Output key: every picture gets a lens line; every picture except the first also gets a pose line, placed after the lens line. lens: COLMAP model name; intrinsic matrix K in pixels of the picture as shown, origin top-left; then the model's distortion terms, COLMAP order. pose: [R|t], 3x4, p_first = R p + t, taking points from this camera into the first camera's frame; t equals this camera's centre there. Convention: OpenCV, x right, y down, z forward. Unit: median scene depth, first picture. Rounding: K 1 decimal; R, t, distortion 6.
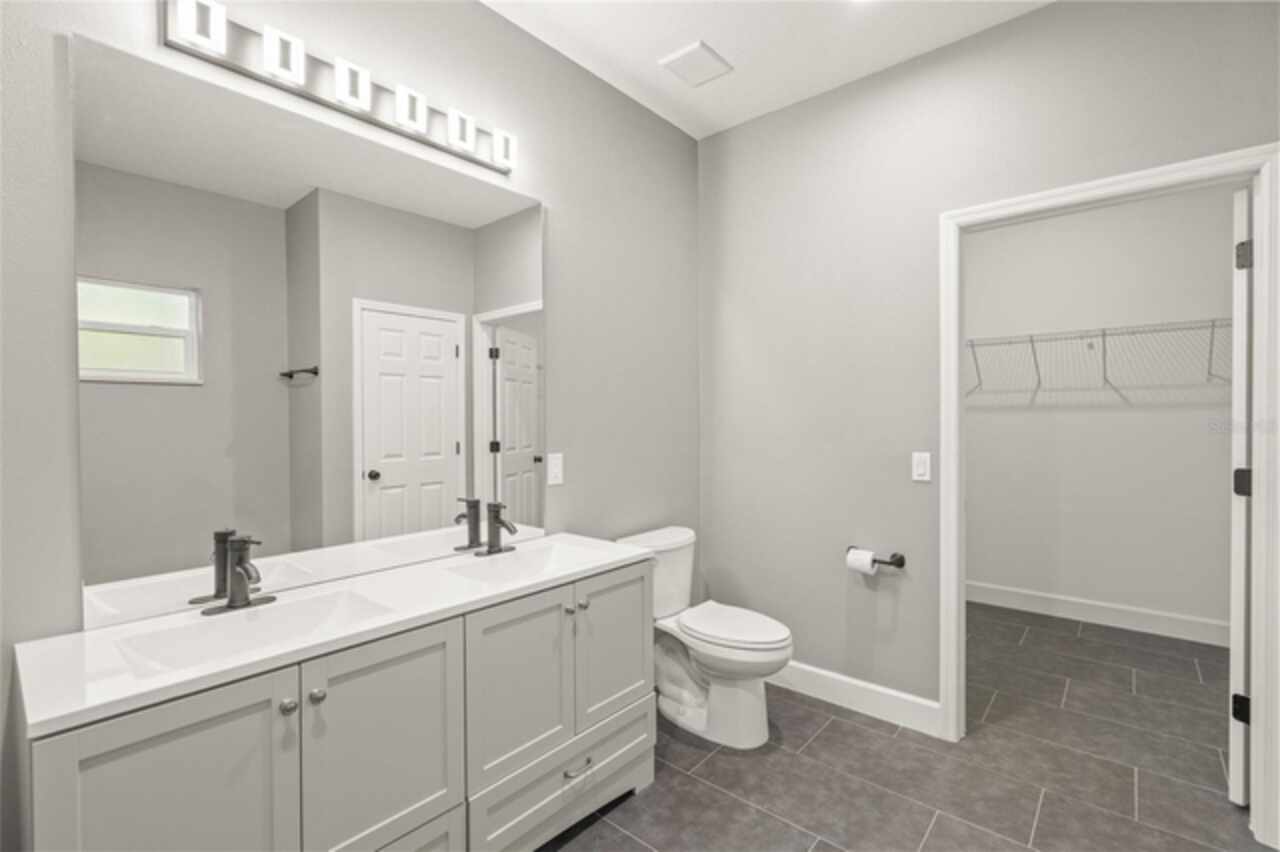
lens RADIAL K [[583.0, 0, 642.2], [0, 583.0, 419.6], [0, 0, 1]] dist [-0.002554, -0.000081]
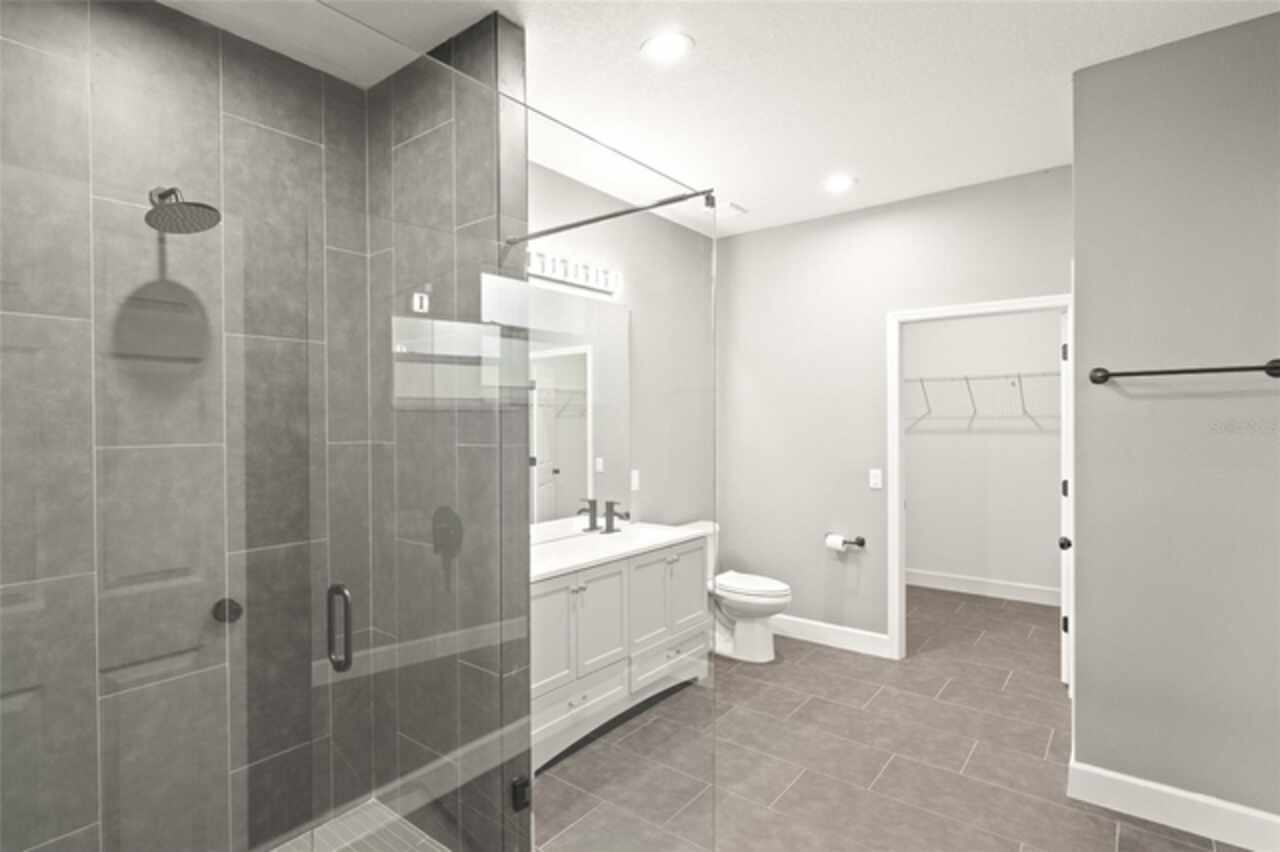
lens RADIAL K [[583.0, 0, 602.8], [0, 583.0, 428.3], [0, 0, 1]] dist [-0.002554, -0.000081]
pose [[0.999920, -0.001460, -0.012556, -0.212053], [0.001430, 0.999996, -0.002435, -0.048480], [0.012560, 0.002417, 0.999918, -0.527910]]
